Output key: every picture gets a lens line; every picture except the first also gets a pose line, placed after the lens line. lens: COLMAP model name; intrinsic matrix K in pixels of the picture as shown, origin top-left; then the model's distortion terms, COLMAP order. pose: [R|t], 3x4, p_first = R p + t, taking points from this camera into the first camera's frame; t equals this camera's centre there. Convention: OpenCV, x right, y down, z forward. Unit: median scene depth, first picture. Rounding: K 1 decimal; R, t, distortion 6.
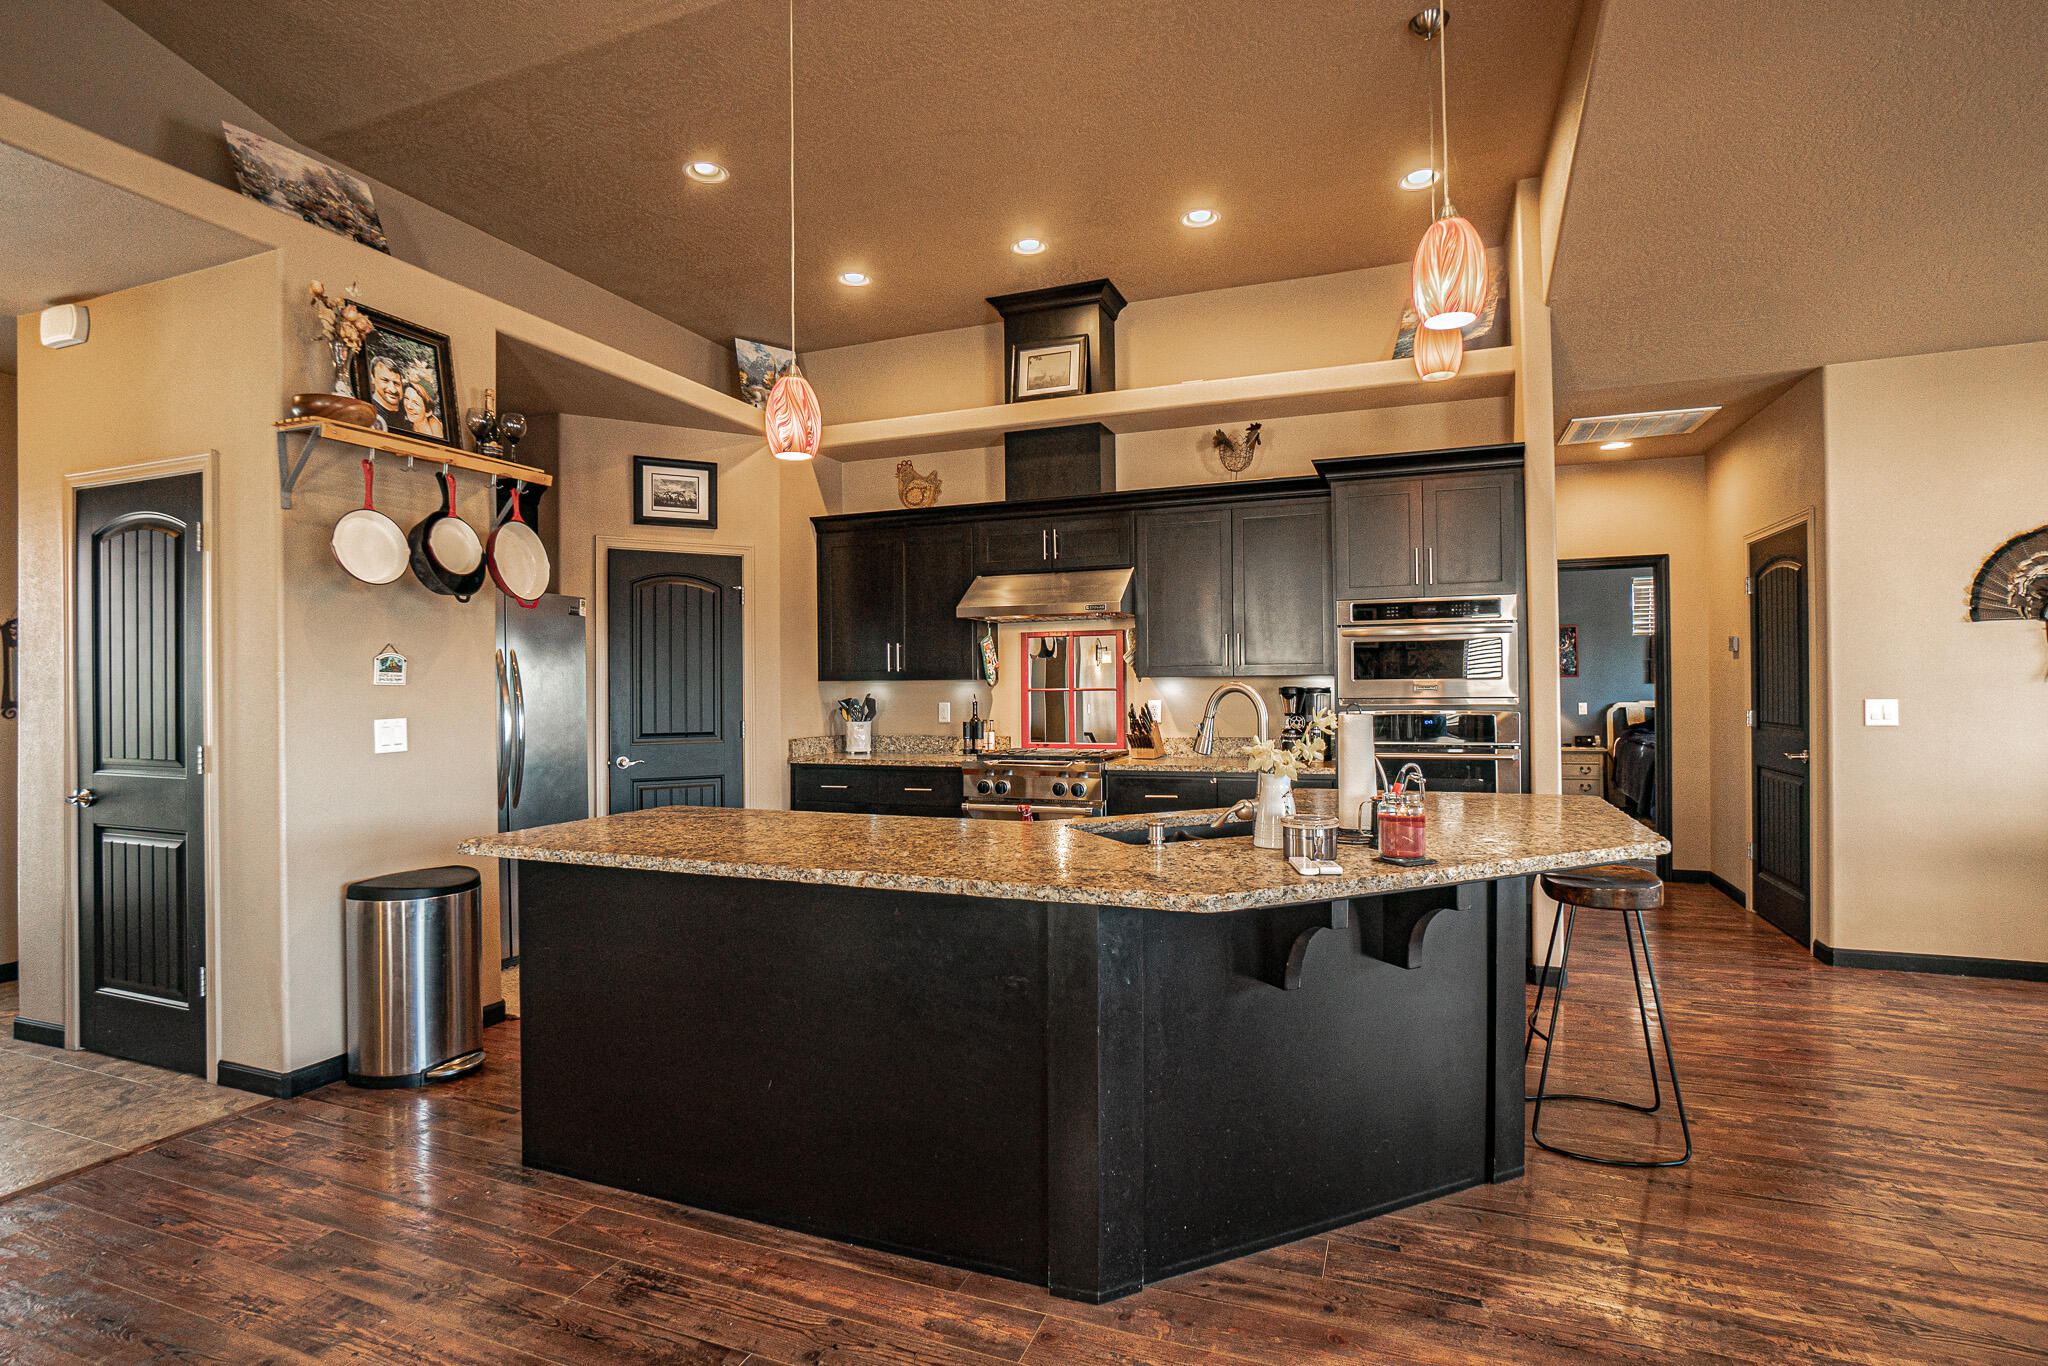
lens RADIAL K [[1000.4, 0, 1021.4], [0, 1000.4, 687.4], [0, 0, 1]] dist [-0.019948, 0.006836]
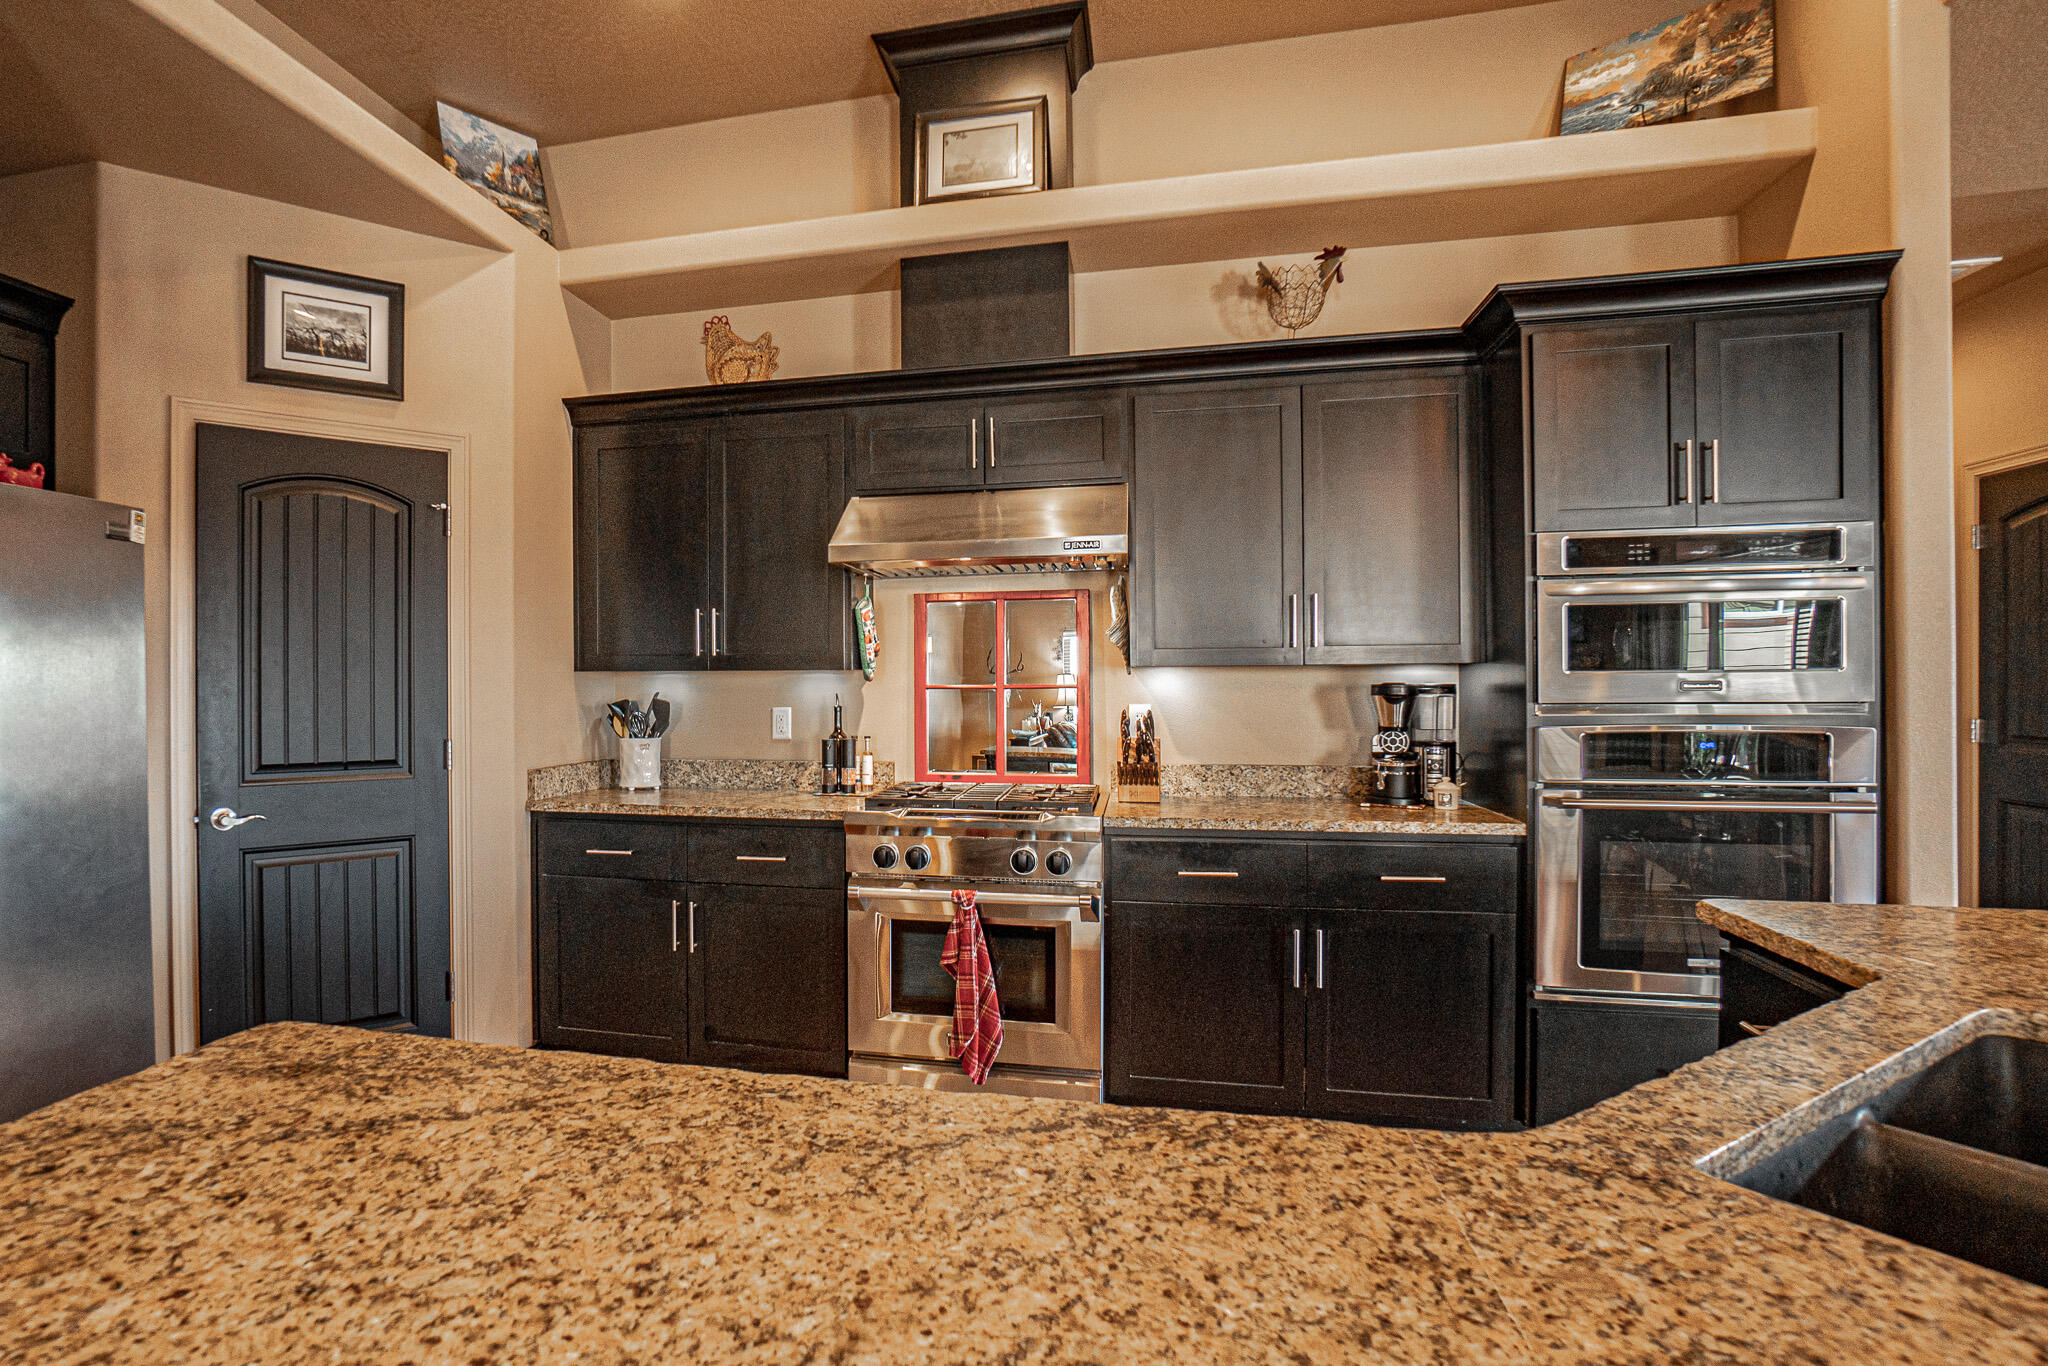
lens RADIAL K [[1129.8, 0, 876.7], [0, 1129.8, 681.0], [0, 0, 1]] dist [-0.033108, 0.009145]
pose [[0.994112, 0.003277, 0.108309, -0.108318], [-0.003053, 0.999993, -0.002233, 0.000535], [-0.108316, 0.001889, 0.994115, 0.344475]]
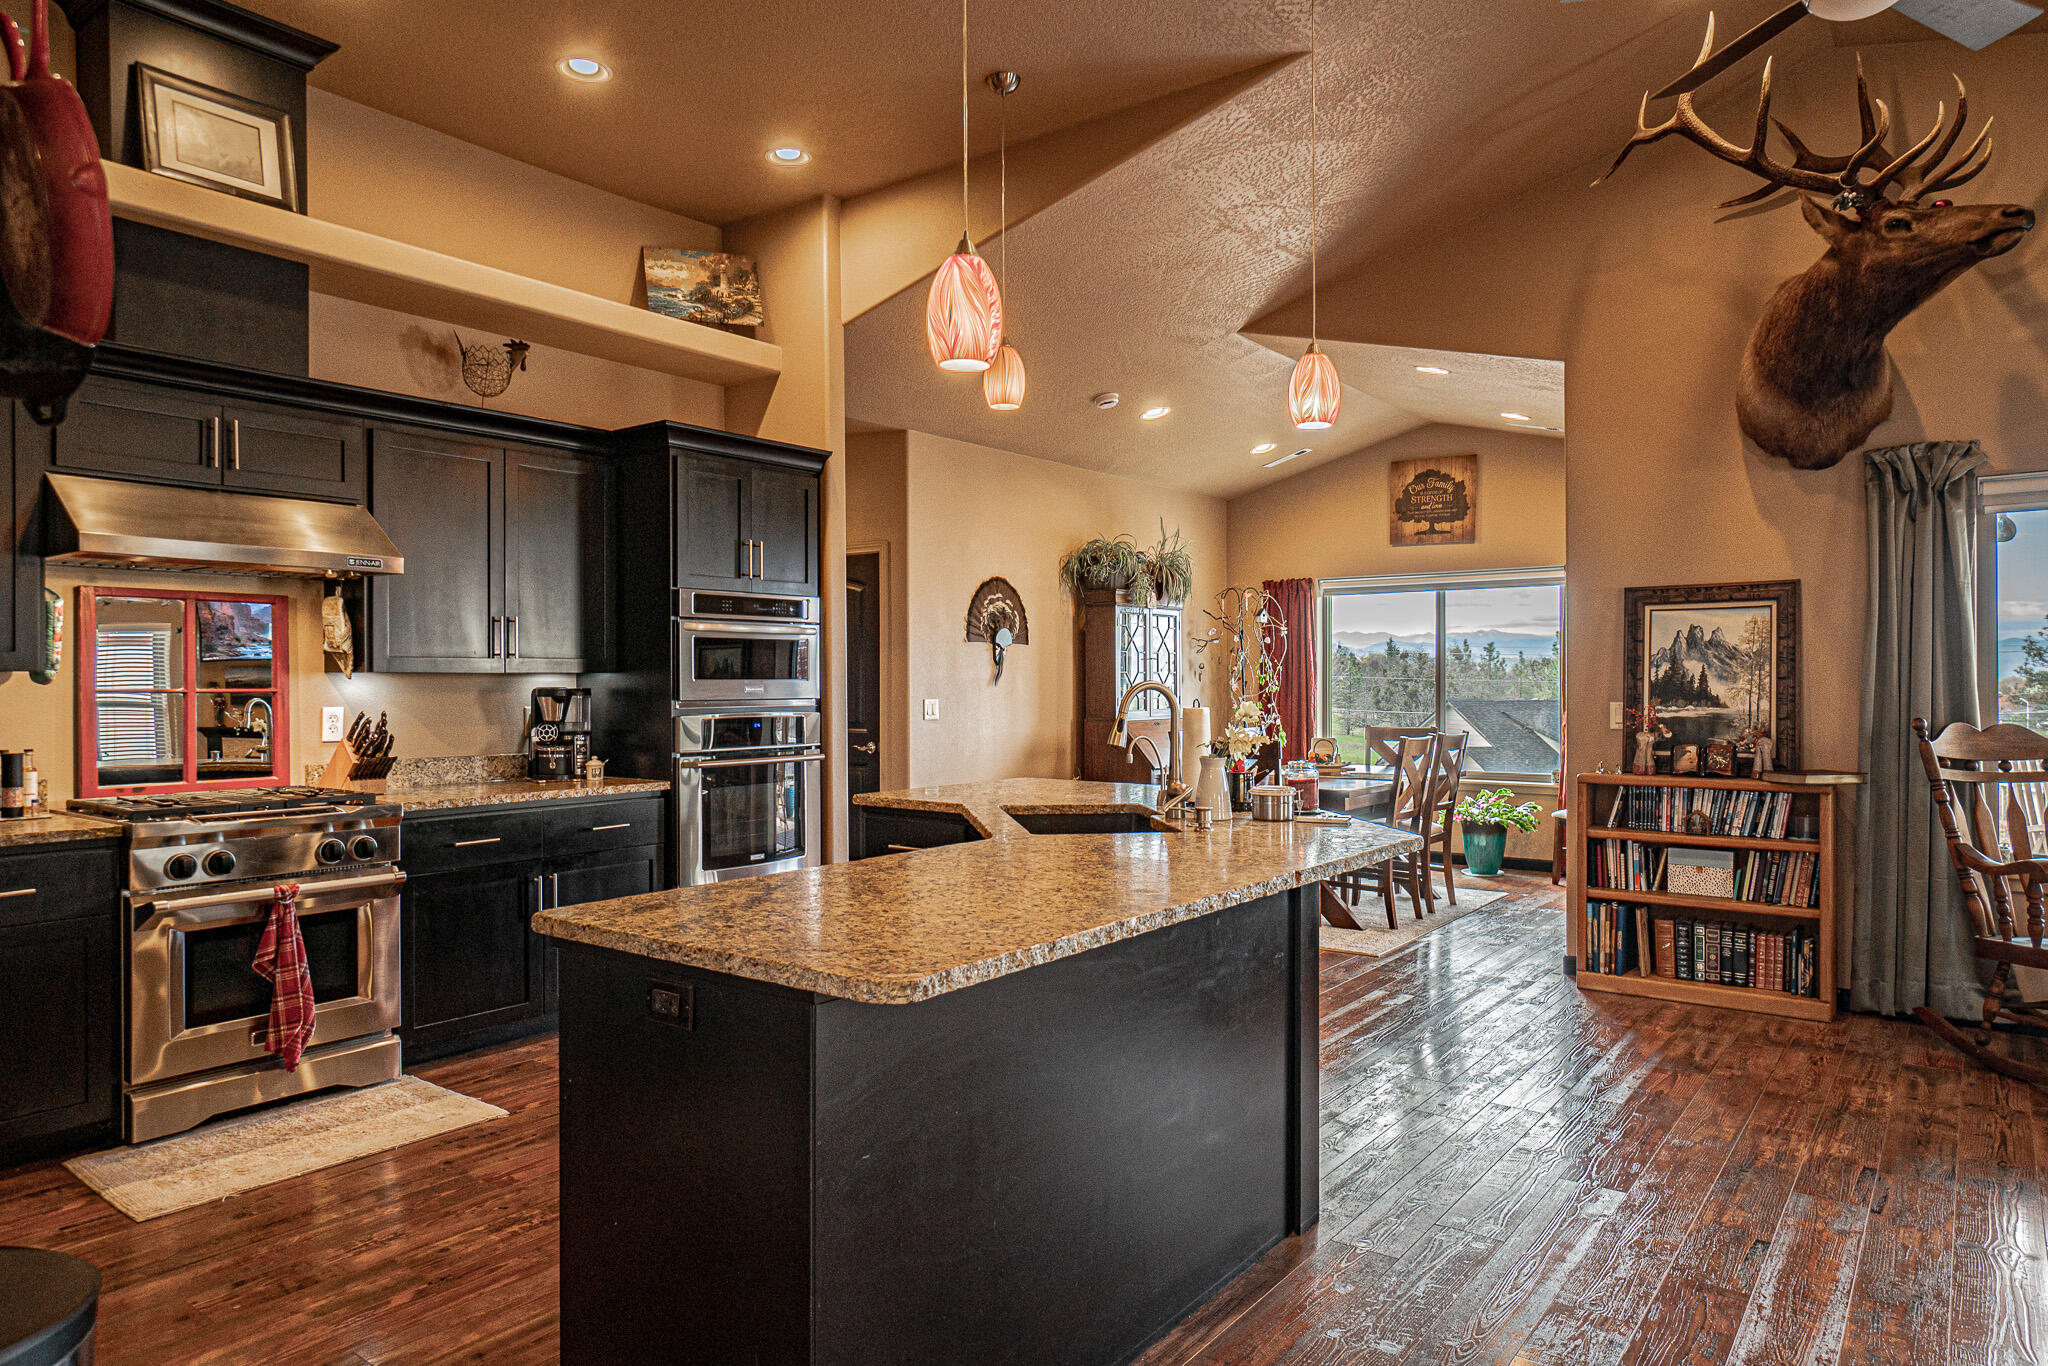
lens RADIAL K [[1282.4, 0, 1016.2], [0, 1282.4, 703.5], [0, 0, 1]] dist [0.011259, 0.003167]
pose [[0.275506, -0.008014, 0.961266, -0.584602], [-0.000689, 0.999963, 0.008535, 0.003189], [-0.961299, -0.003014, 0.275490, 0.350868]]
